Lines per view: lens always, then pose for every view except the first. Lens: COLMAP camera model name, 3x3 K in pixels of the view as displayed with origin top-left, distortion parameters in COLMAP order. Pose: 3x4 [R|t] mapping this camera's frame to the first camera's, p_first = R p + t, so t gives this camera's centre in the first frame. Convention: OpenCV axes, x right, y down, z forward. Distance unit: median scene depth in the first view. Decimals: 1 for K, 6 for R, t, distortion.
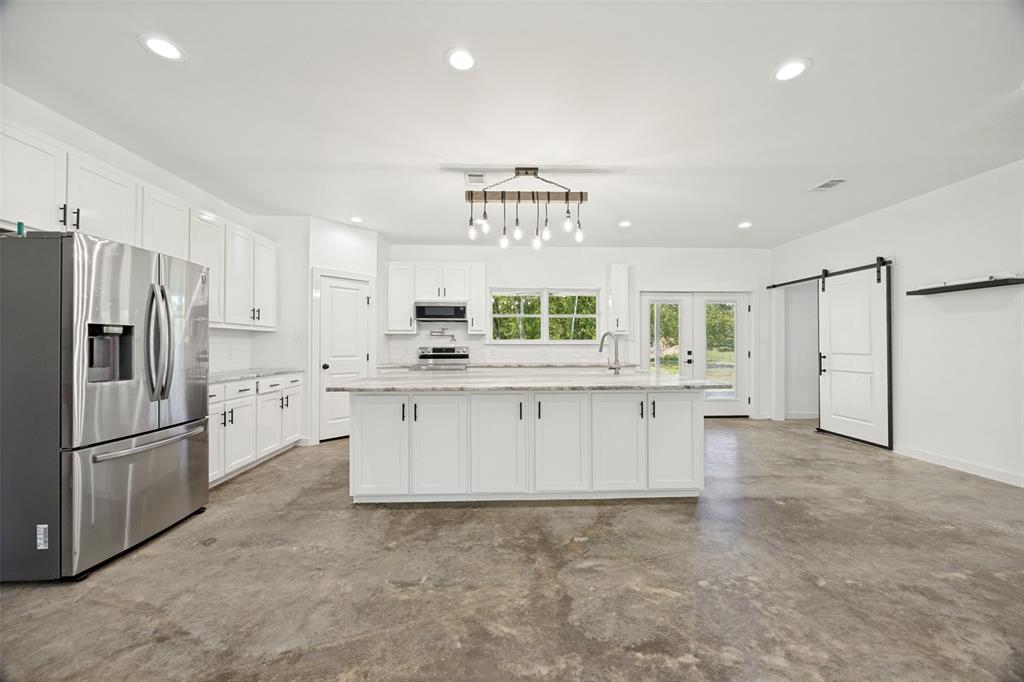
lens RADIAL K [[386.0, 0, 516.0], [0, 386.0, 341.8], [0, 0, 1]] dist [-0.001838, 0.000063]
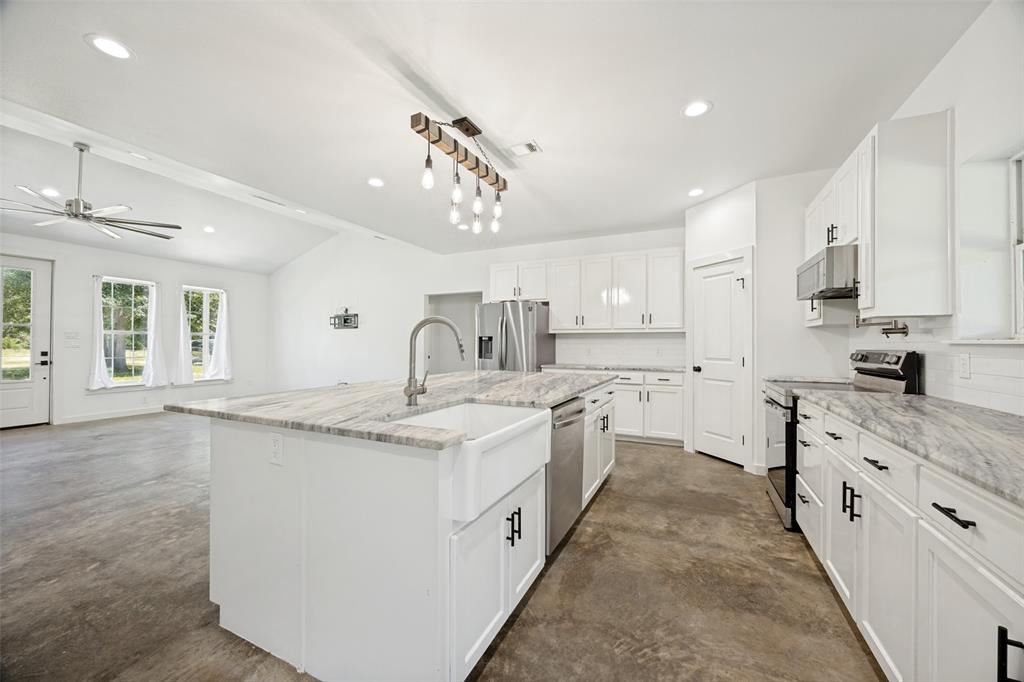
lens RADIAL K [[386.0, 0, 516.0], [0, 386.0, 341.8], [0, 0, 1]] dist [-0.001838, 0.000063]
pose [[-0.468517, -0.004710, -0.883442, 0.455289], [0.005969, 0.999946, -0.008497, 0.005479], [0.883434, -0.009254, -0.468464, 0.975331]]
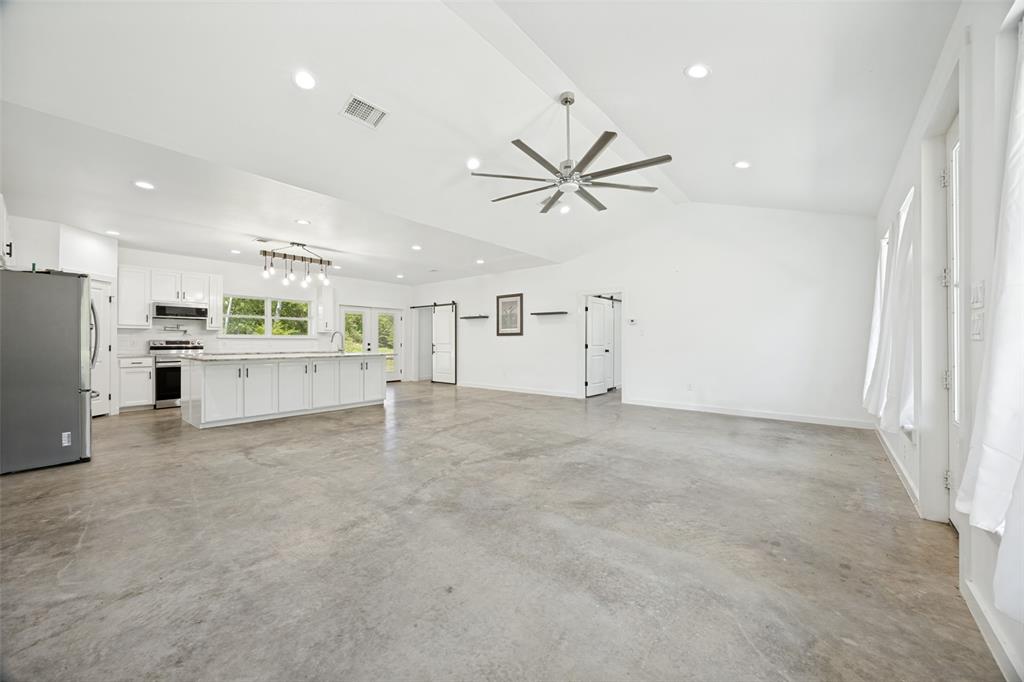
lens RADIAL K [[386.0, 0, 516.0], [0, 386.0, 341.8], [0, 0, 1]] dist [-0.001838, 0.000063]
pose [[0.663925, 0.000994, 0.747798, -0.445283], [-0.006174, 0.999972, 0.004152, 0.008850], [-0.747773, -0.007374, 0.663913, -0.685292]]
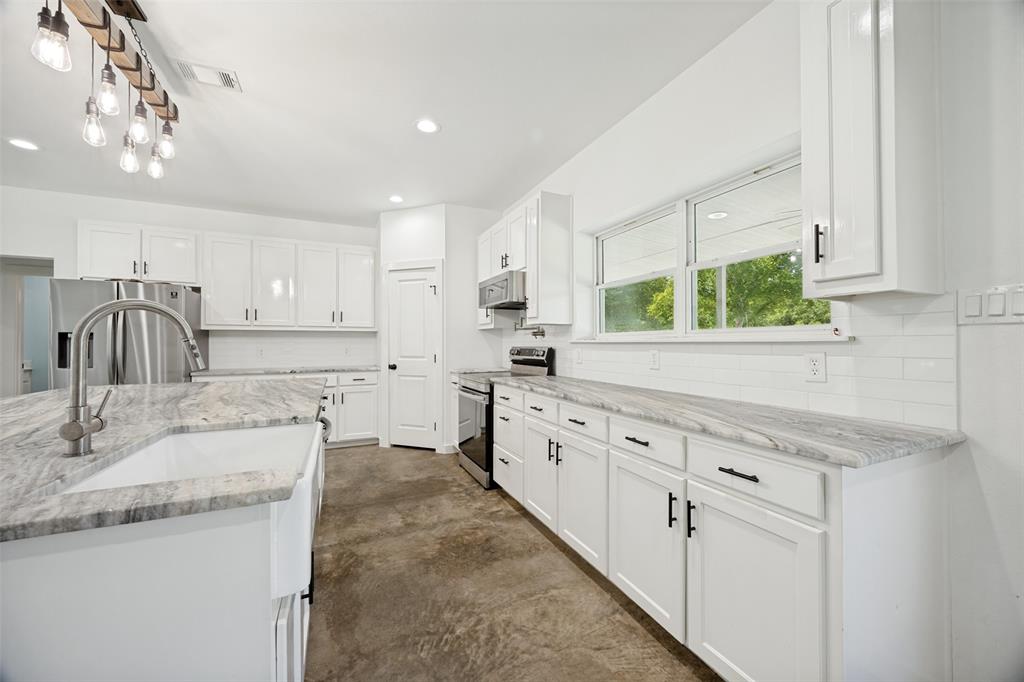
lens RADIAL K [[386.0, 0, 516.0], [0, 386.0, 341.8], [0, 0, 1]] dist [-0.001838, 0.000063]
pose [[0.374681, -0.002726, -0.927150, 0.453935], [0.010235, 0.999947, 0.001196, 0.004365], [0.927097, -0.009937, 0.374689, 0.862506]]
